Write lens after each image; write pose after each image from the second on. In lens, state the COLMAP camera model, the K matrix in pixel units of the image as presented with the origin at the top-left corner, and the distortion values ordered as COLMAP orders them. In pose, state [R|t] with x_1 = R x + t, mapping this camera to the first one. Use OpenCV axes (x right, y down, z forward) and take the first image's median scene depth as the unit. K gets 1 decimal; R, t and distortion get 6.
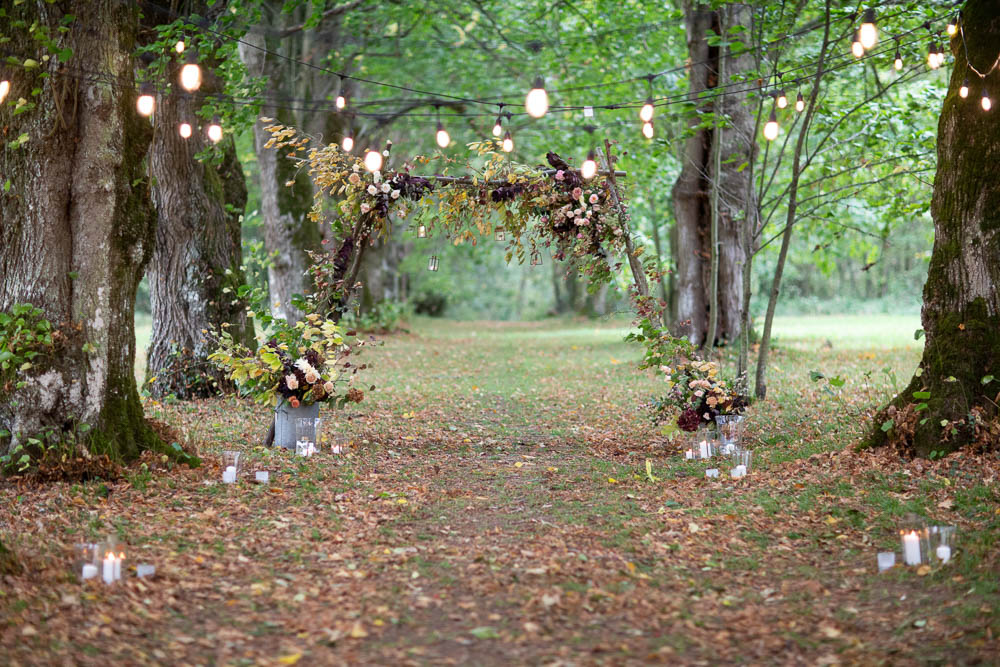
lens RADIAL K [[2337.3, 0, 500.0], [0, 2337.3, 333.5], [0, 0, 1]] dist [-0.168545, -0.092292]
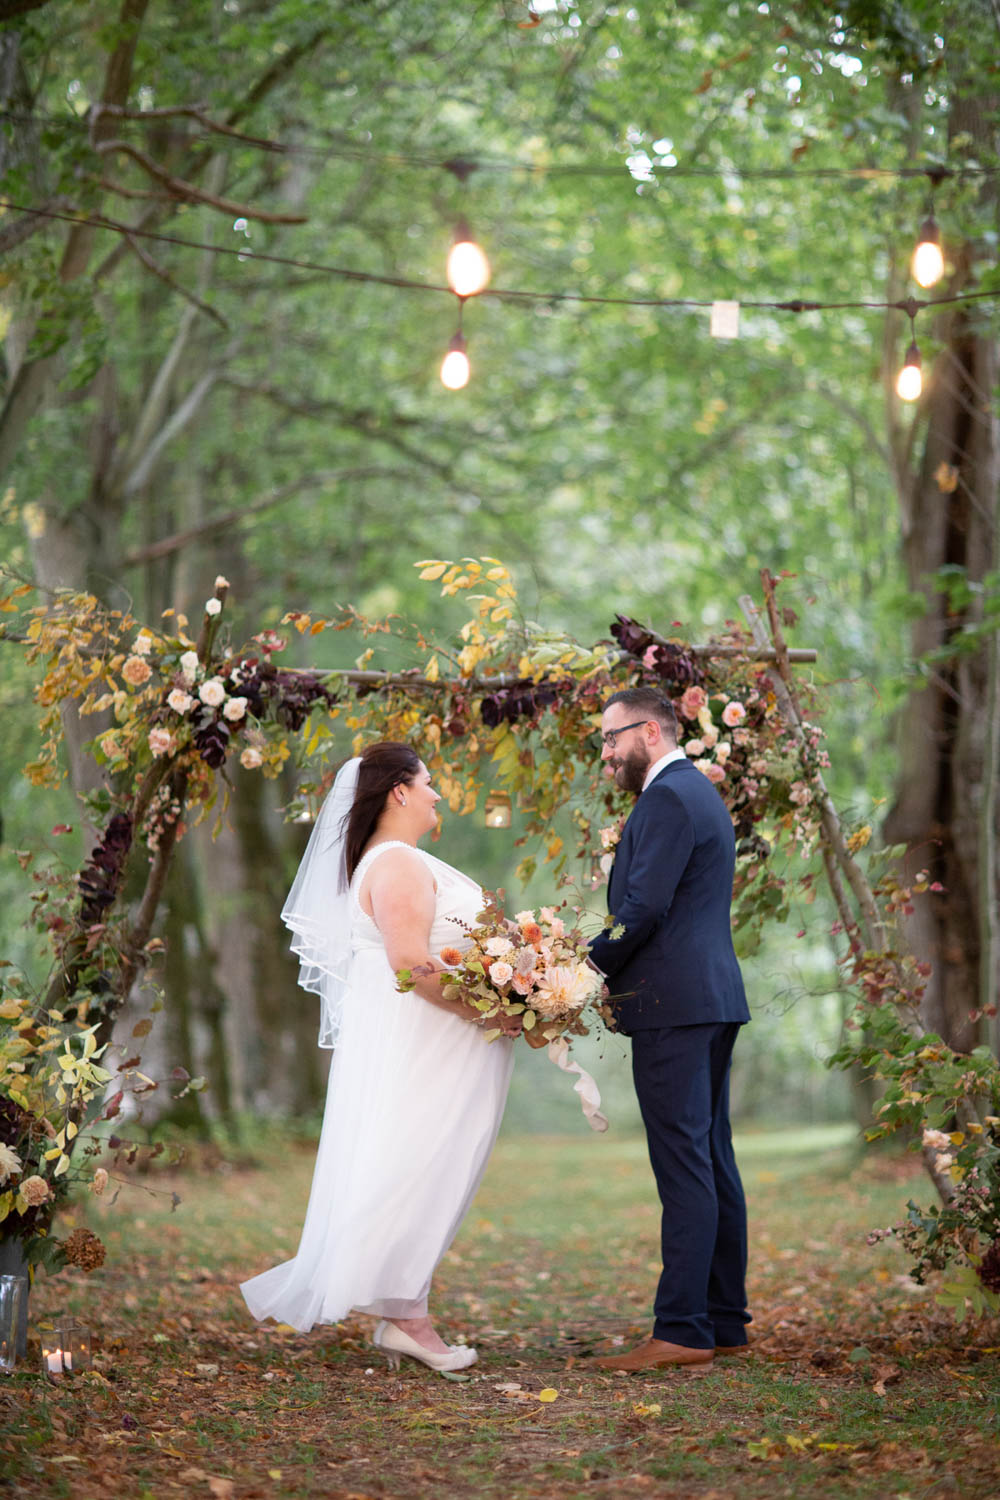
lens RADIAL K [[3505.9, 0, 500.0], [0, 3505.9, 750.0], [0, 0, 1]] dist [-0.168545, -0.092292]
pose [[0.999629, -0.019727, -0.018804, 0.010752], [0.017294, 0.992409, -0.121758, 0.020128], [0.021063, 0.121387, 0.992382, 0.406291]]
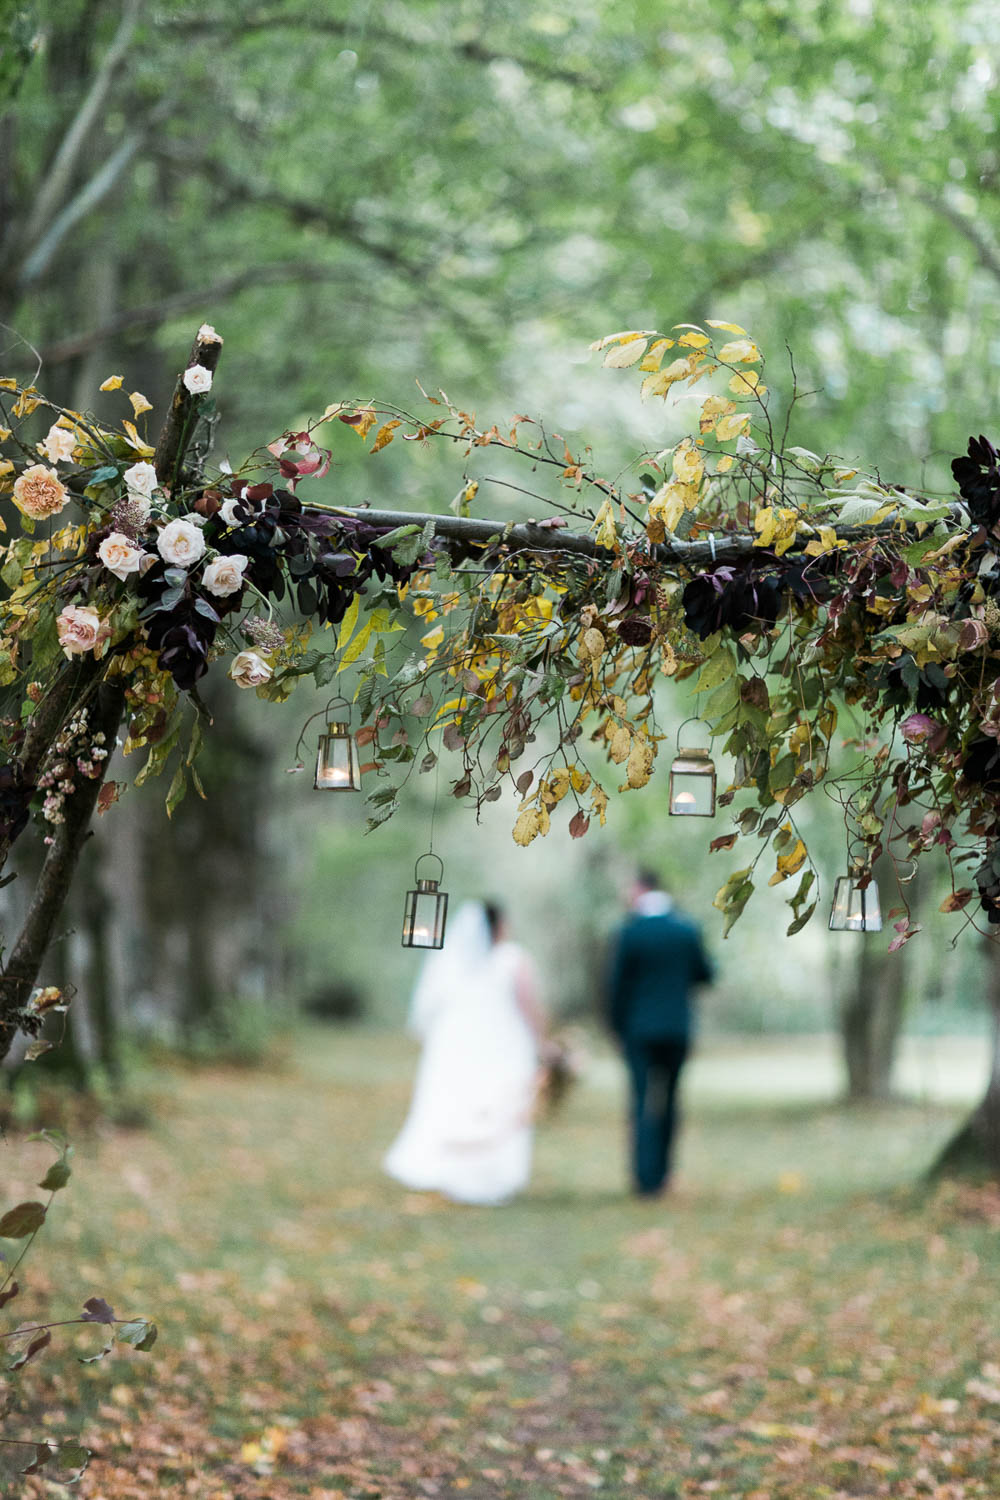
lens RADIAL K [[3502.4, 0, 468.6], [0, 3502.4, 786.0], [0, 0, 1]] dist [-0.070718, -0.575135]
pose [[0.999403, 0.033521, 0.008379, -0.024869], [-0.032839, 0.996912, -0.071329, -0.018885], [-0.010745, 0.071012, 0.997418, 0.679052]]
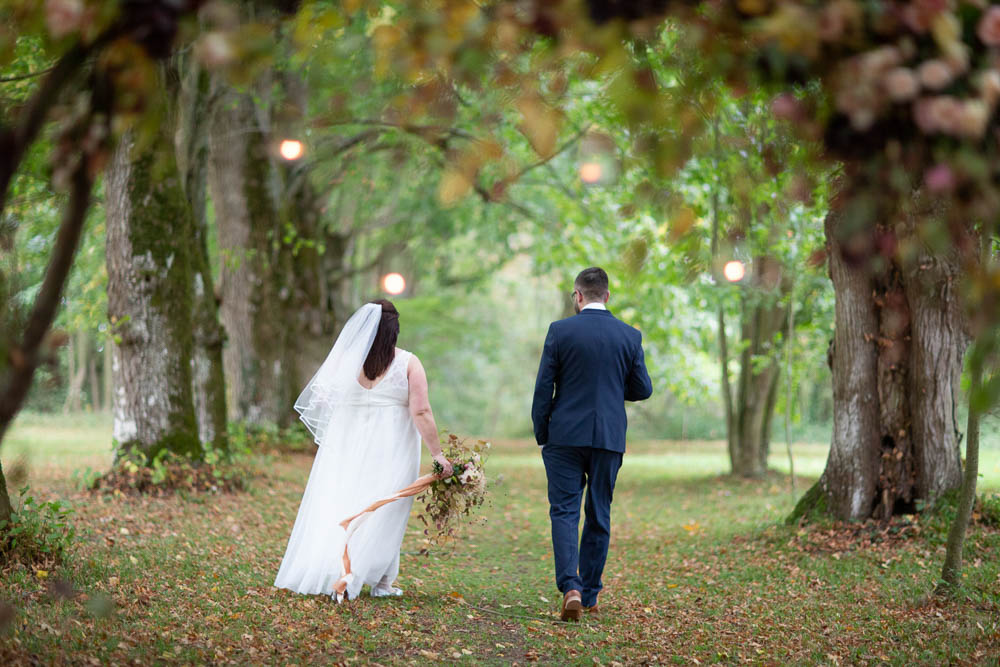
lens RADIAL K [[2312.4, 0, 500.0], [0, 2312.4, 333.5], [0, 0, 1]] dist [-0.202970, -0.540629]
pose [[0.999210, 0.037247, 0.013848, -0.014488], [-0.036544, 0.998179, -0.047986, -0.011039], [-0.015611, 0.047442, 0.998752, 0.750721]]
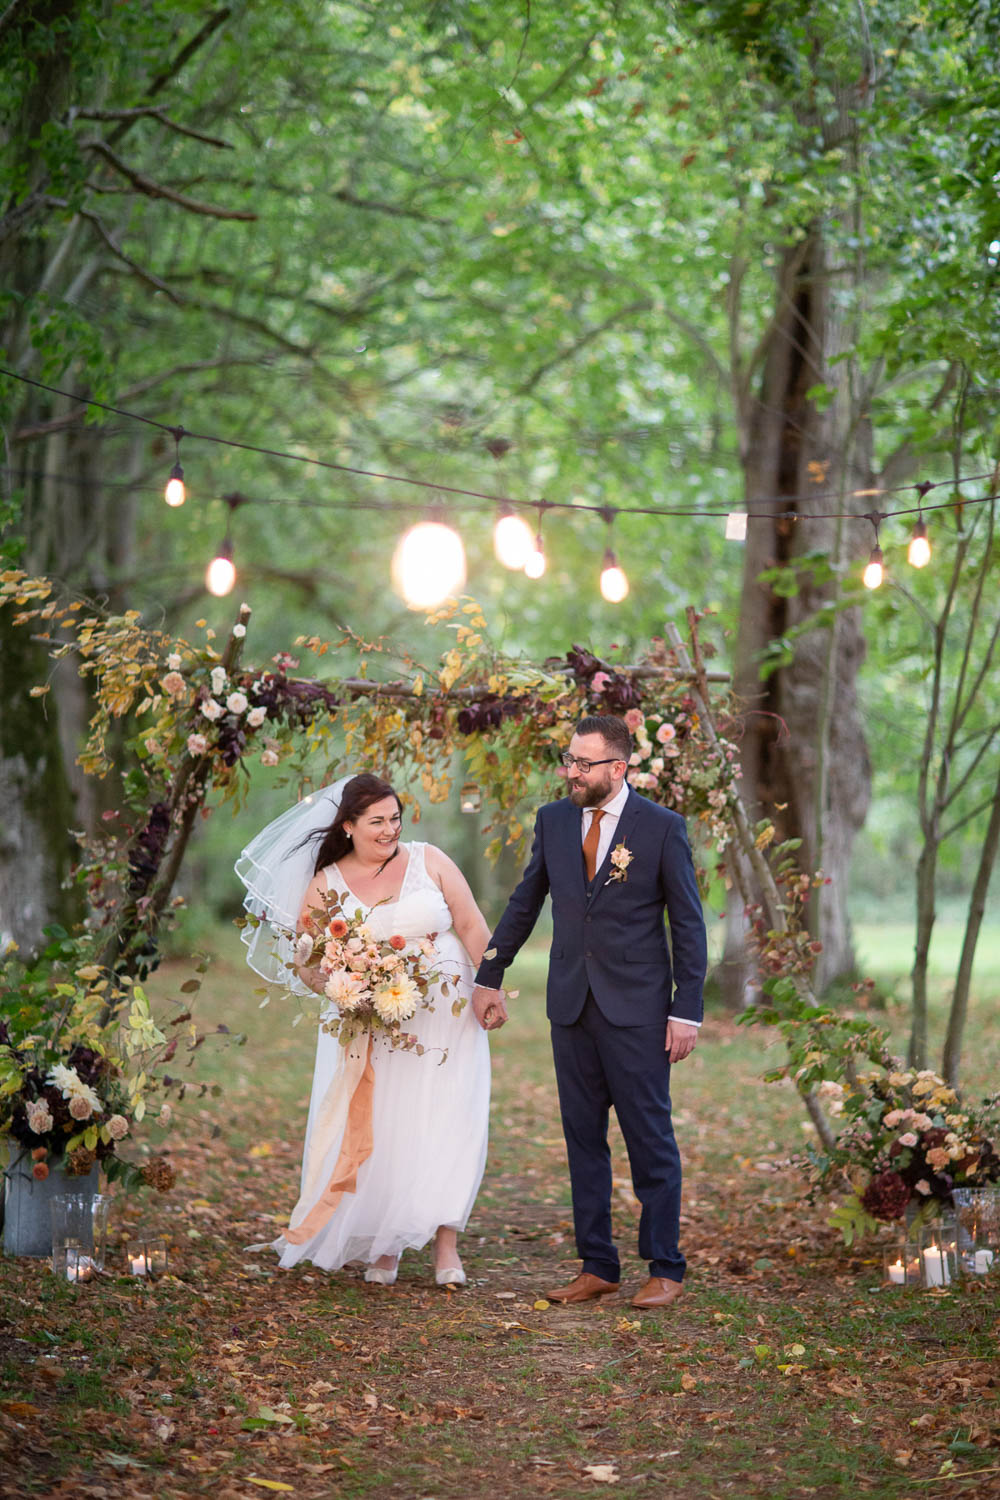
lens RADIAL K [[3505.9, 0, 500.0], [0, 3505.9, 750.0], [0, 0, 1]] dist [-0.168545, -0.092292]
pose [[0.998689, 0.005013, 0.050949, -0.031319], [-0.002236, 0.998516, -0.054414, -0.013418], [-0.051146, 0.054228, 0.997218, 0.274076]]
